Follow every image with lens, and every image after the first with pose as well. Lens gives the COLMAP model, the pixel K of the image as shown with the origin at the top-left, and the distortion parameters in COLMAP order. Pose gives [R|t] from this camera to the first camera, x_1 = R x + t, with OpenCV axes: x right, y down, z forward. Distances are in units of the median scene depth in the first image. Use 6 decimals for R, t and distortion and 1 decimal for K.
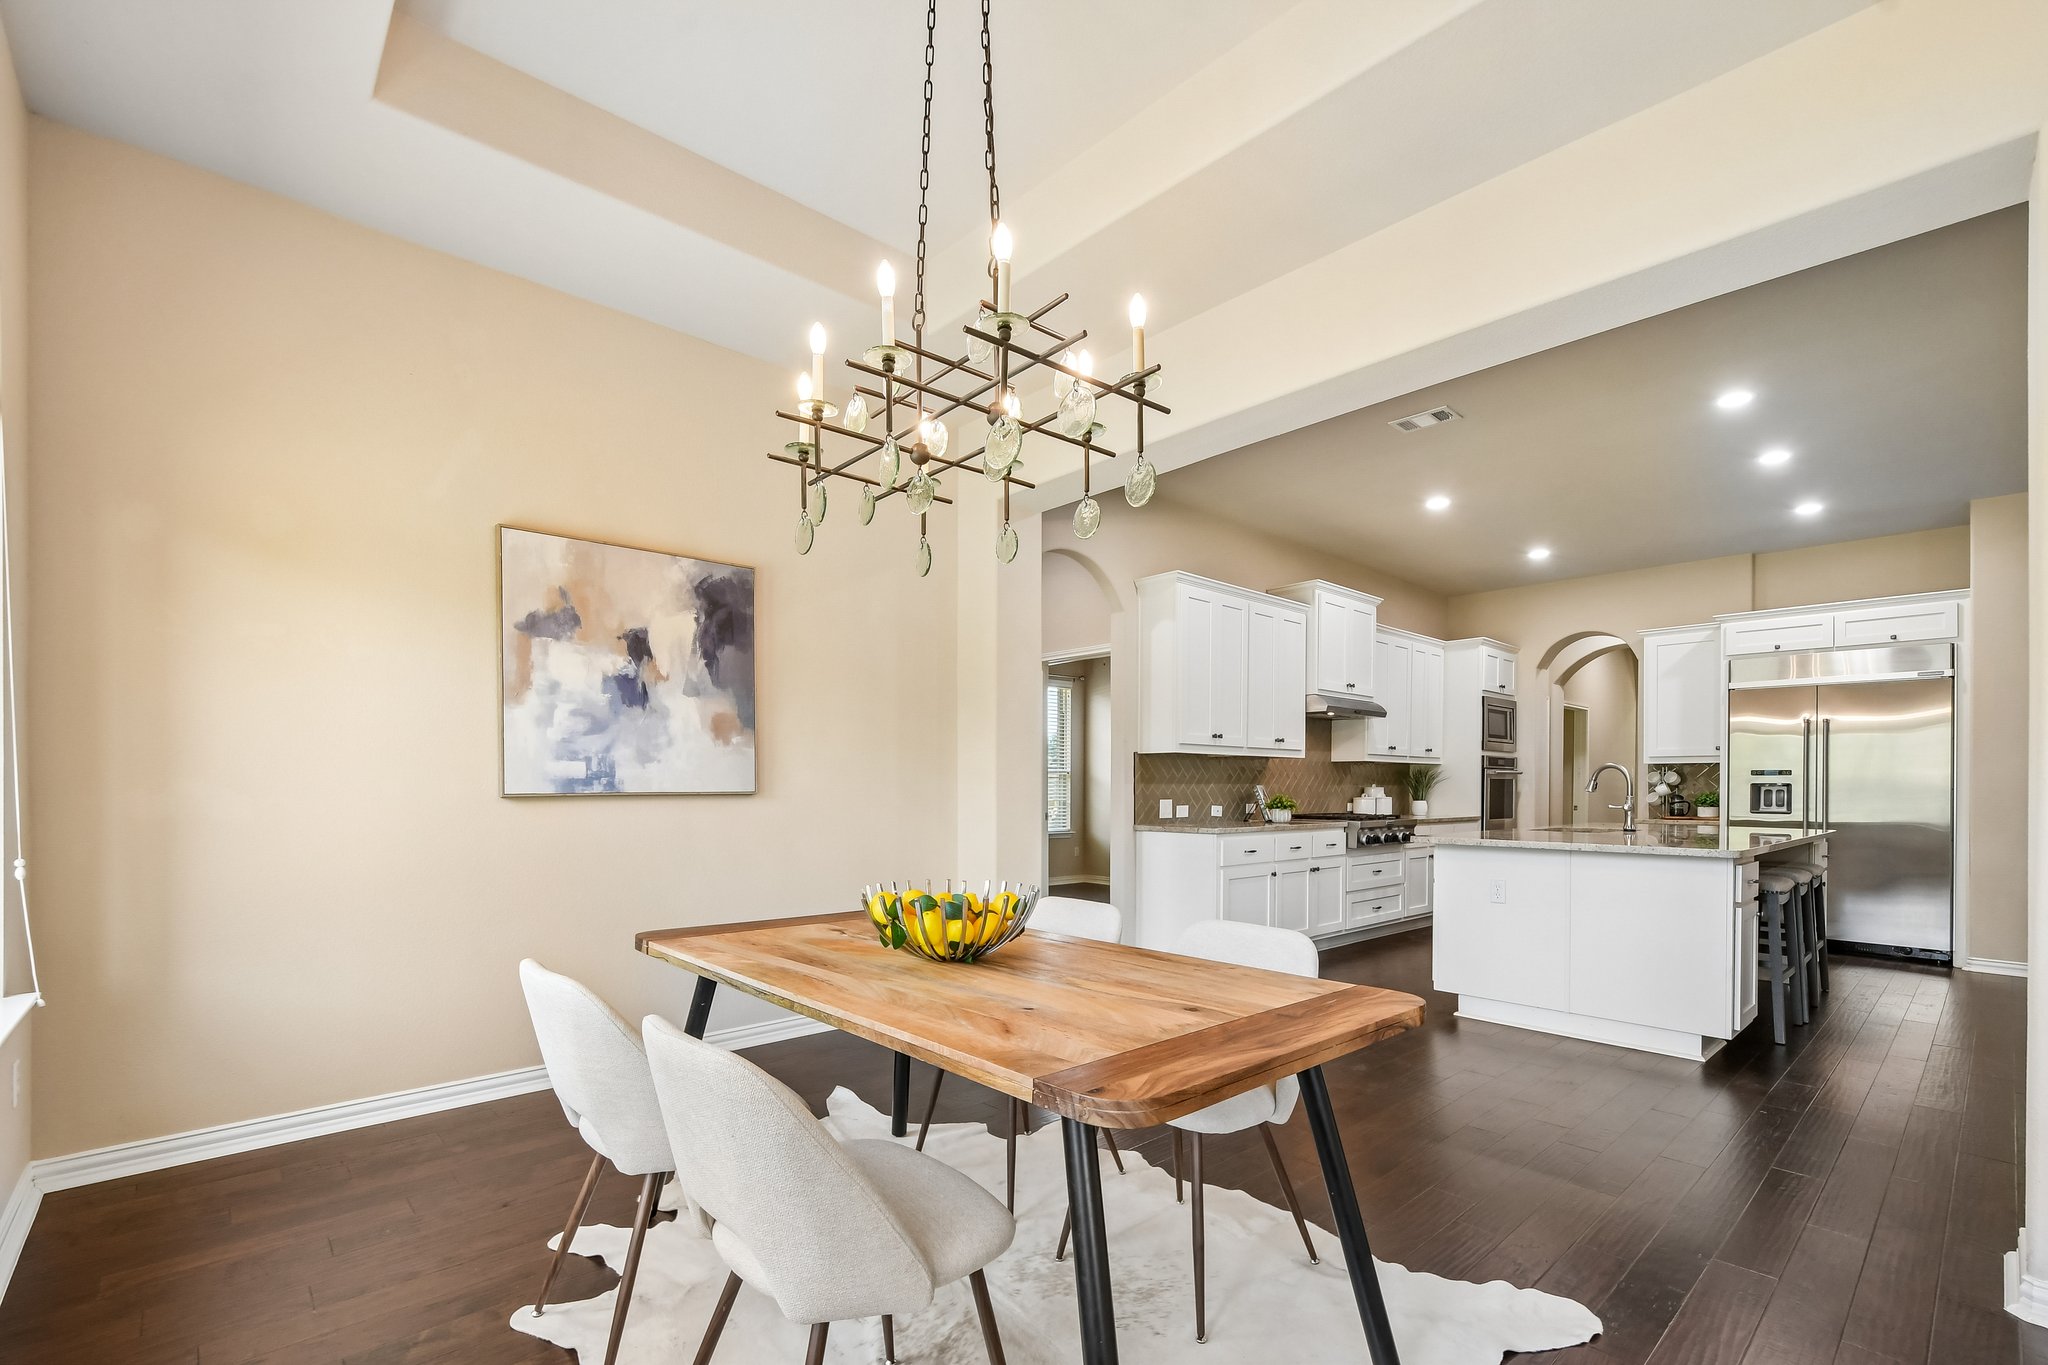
lens RADIAL K [[919.0, 0, 1030.0], [0, 919.0, 789.1], [0, 0, 1]] dist [-0.000228, 0.000037]
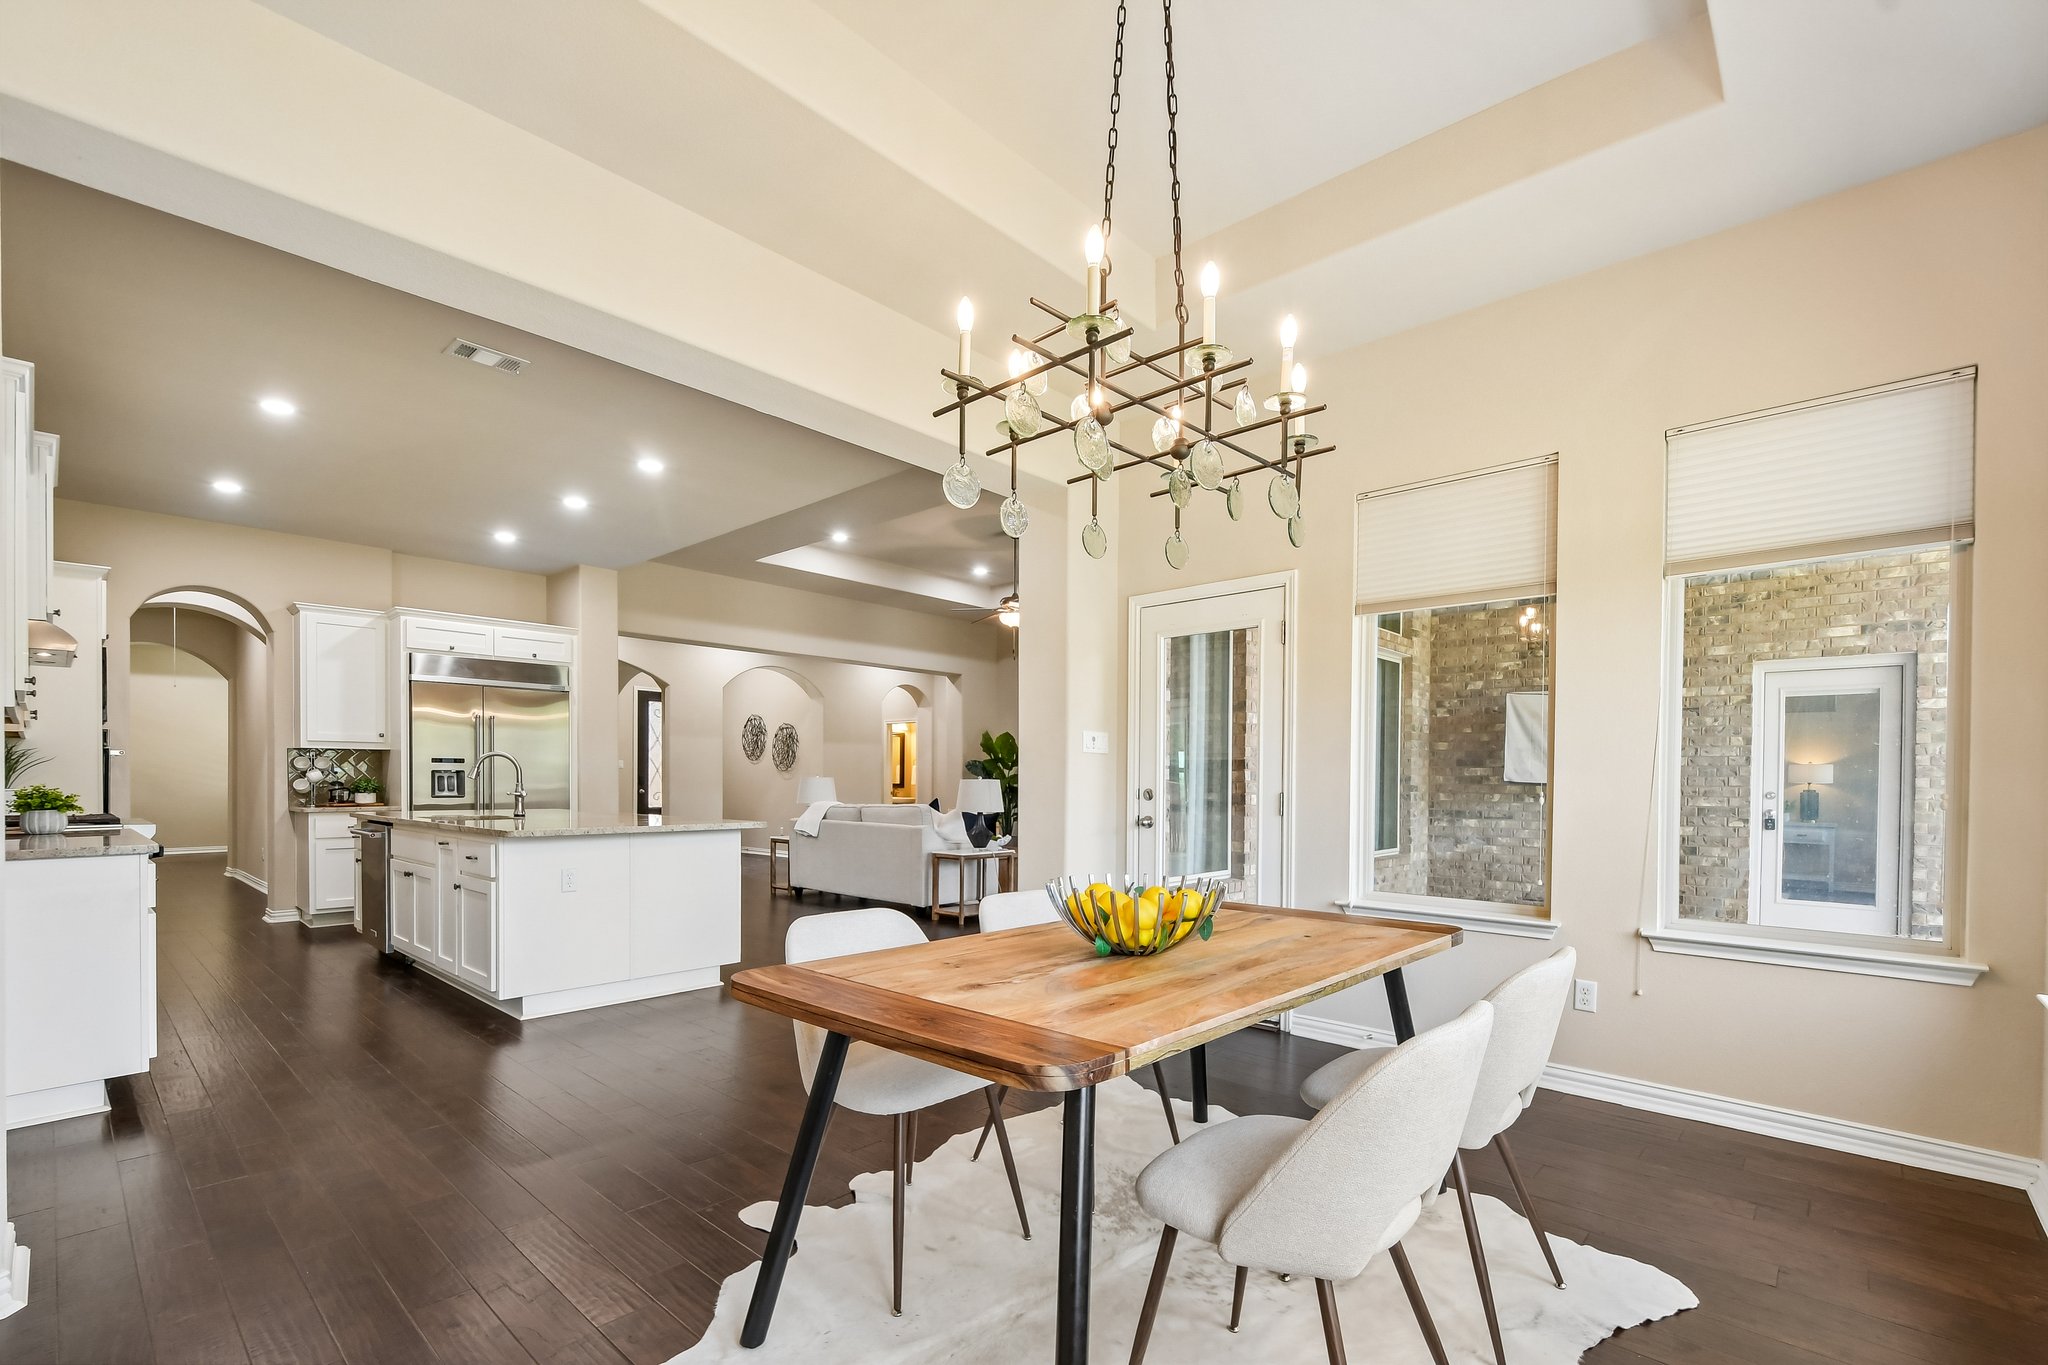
lens RADIAL K [[919.0, 0, 1030.0], [0, 919.0, 789.1], [0, 0, 1]] dist [-0.000228, 0.000037]
pose [[-0.071186, -0.015808, 0.997338, -0.345749], [-0.001630, 0.999875, 0.015732, -0.002142], [-0.997462, -0.000505, -0.071203, 0.384500]]
